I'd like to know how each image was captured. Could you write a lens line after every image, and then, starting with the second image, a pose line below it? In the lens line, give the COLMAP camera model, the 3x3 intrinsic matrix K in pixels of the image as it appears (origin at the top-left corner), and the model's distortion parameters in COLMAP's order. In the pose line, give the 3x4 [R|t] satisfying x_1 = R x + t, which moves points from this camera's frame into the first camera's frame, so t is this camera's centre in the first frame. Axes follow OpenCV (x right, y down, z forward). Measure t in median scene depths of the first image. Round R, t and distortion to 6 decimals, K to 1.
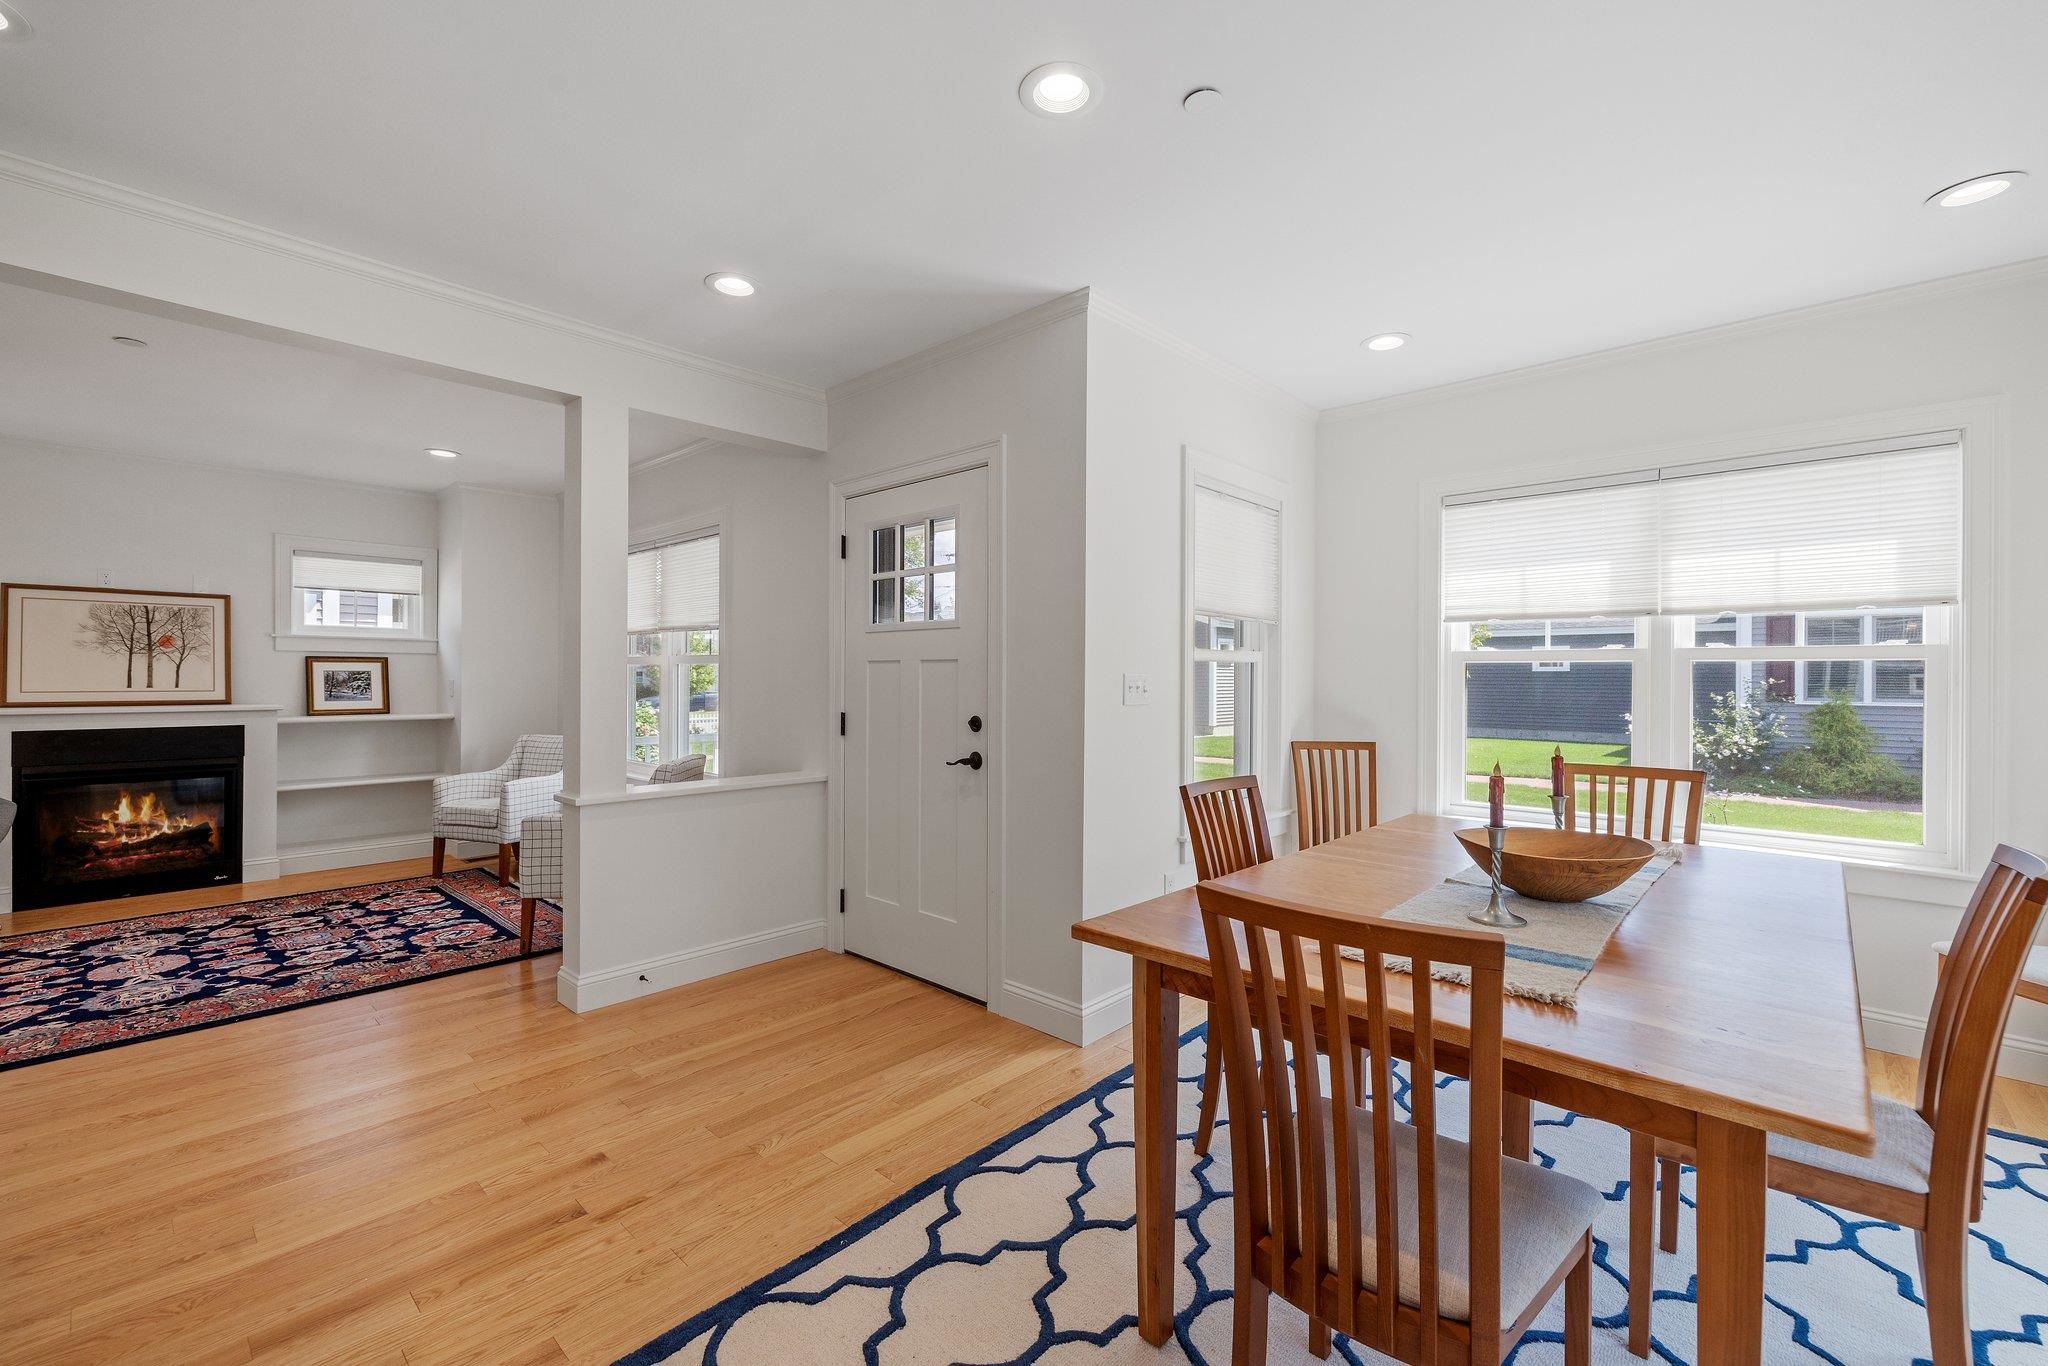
lens RADIAL K [[871.3, 0, 1134.3], [0, 871.3, 681.9], [0, 0, 1]] dist [-0.001170, 0.002915]
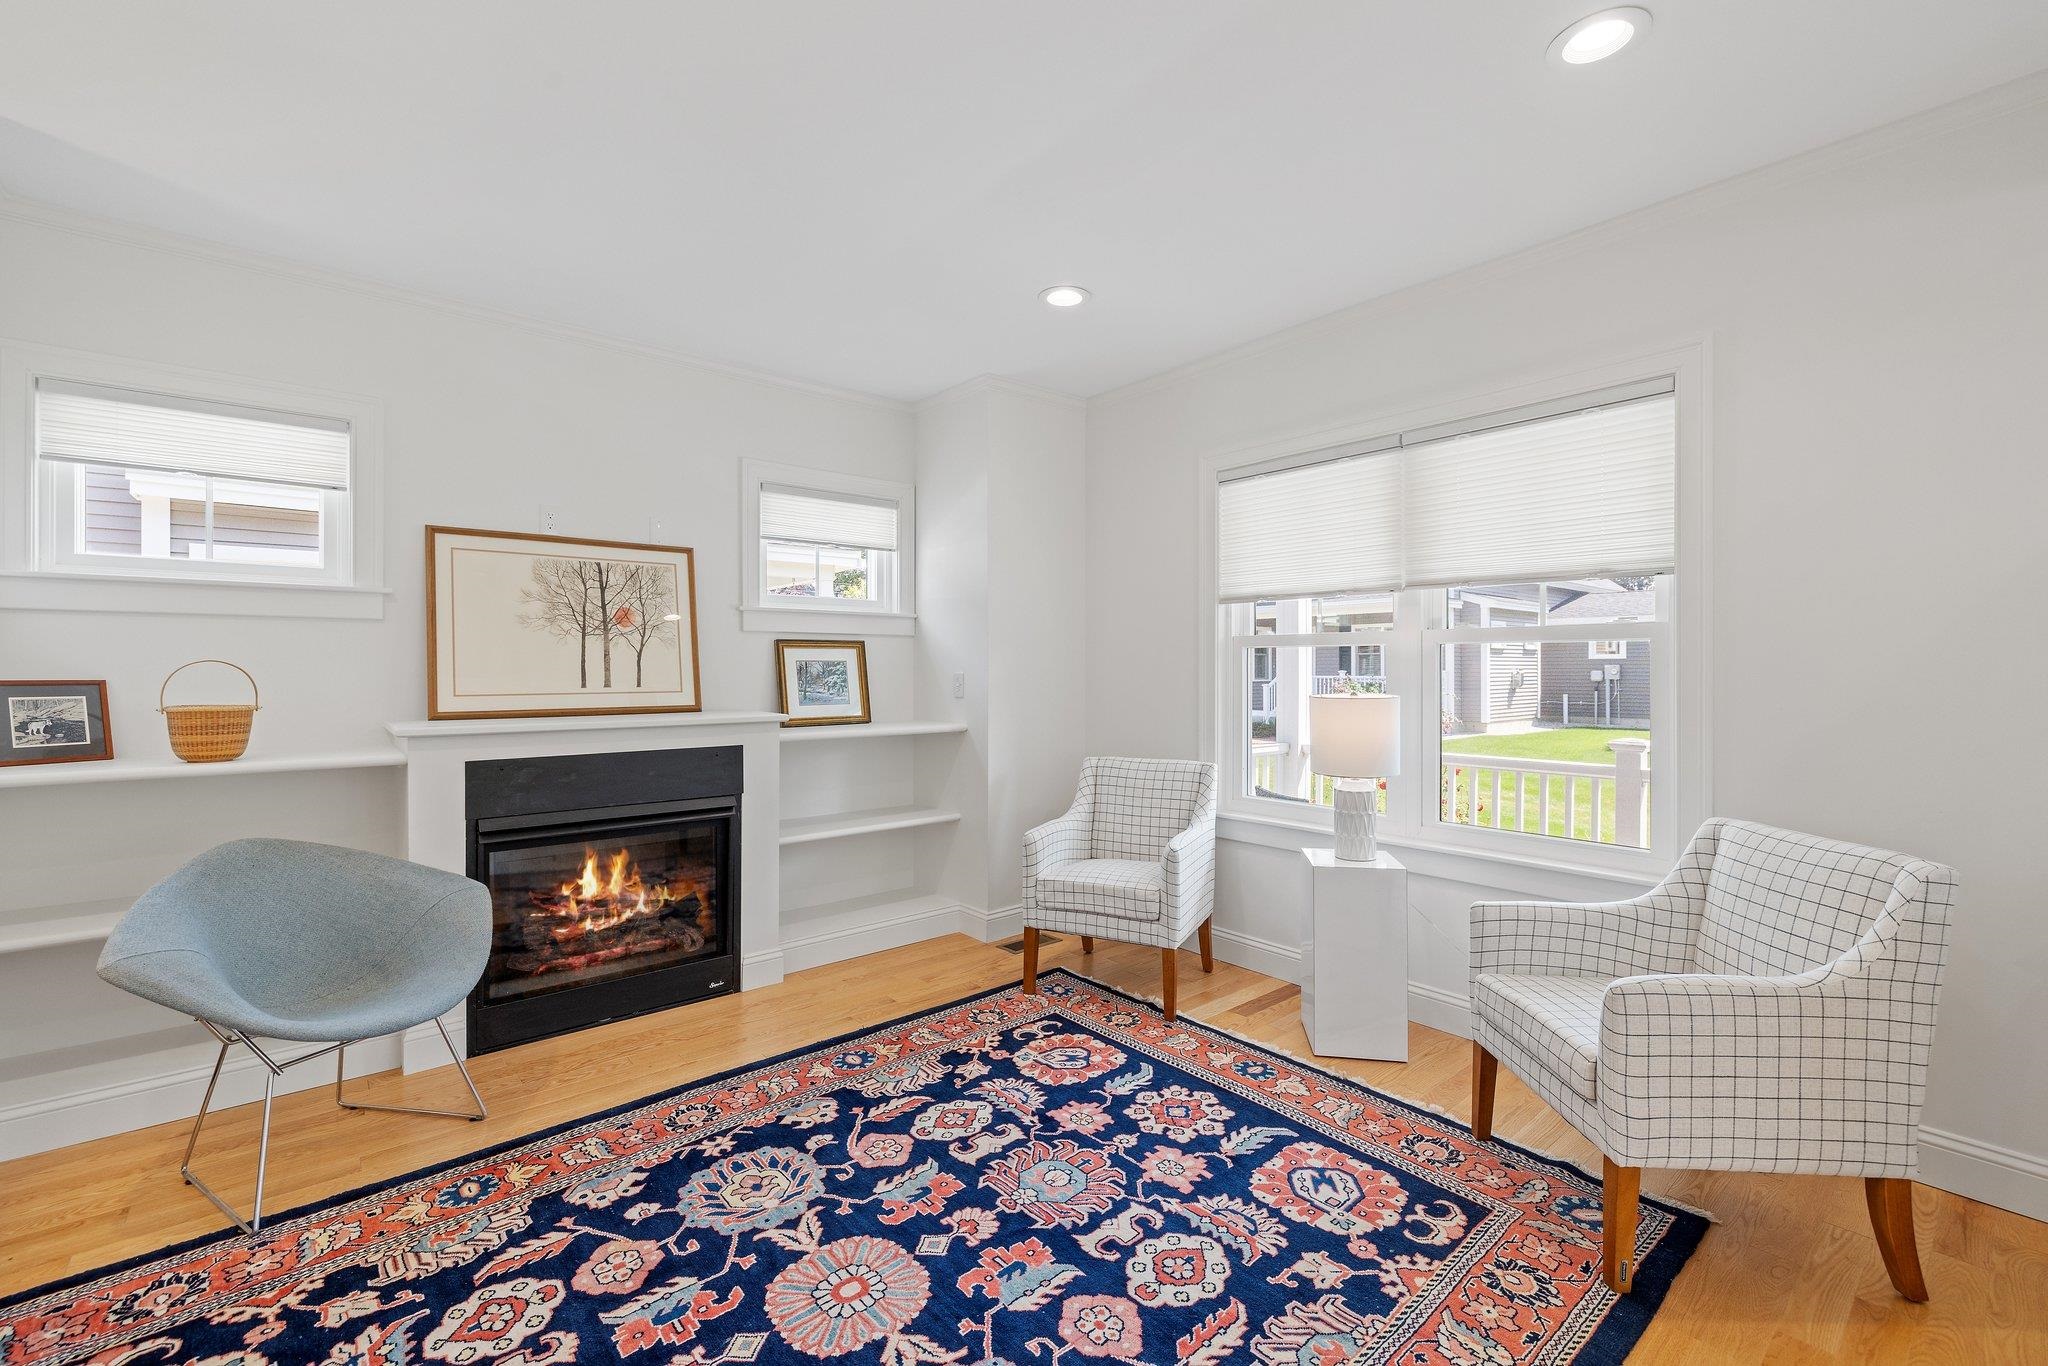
lens RADIAL K [[871.3, 0, 1131.5], [0, 871.3, 674.9], [0, 0, 1]] dist [-0.001170, 0.002915]
pose [[0.993871, -0.004381, -0.110458, -0.664090], [0.004529, 0.999989, 0.001095, -0.001439], [0.110452, -0.001589, 0.993880, 0.394618]]
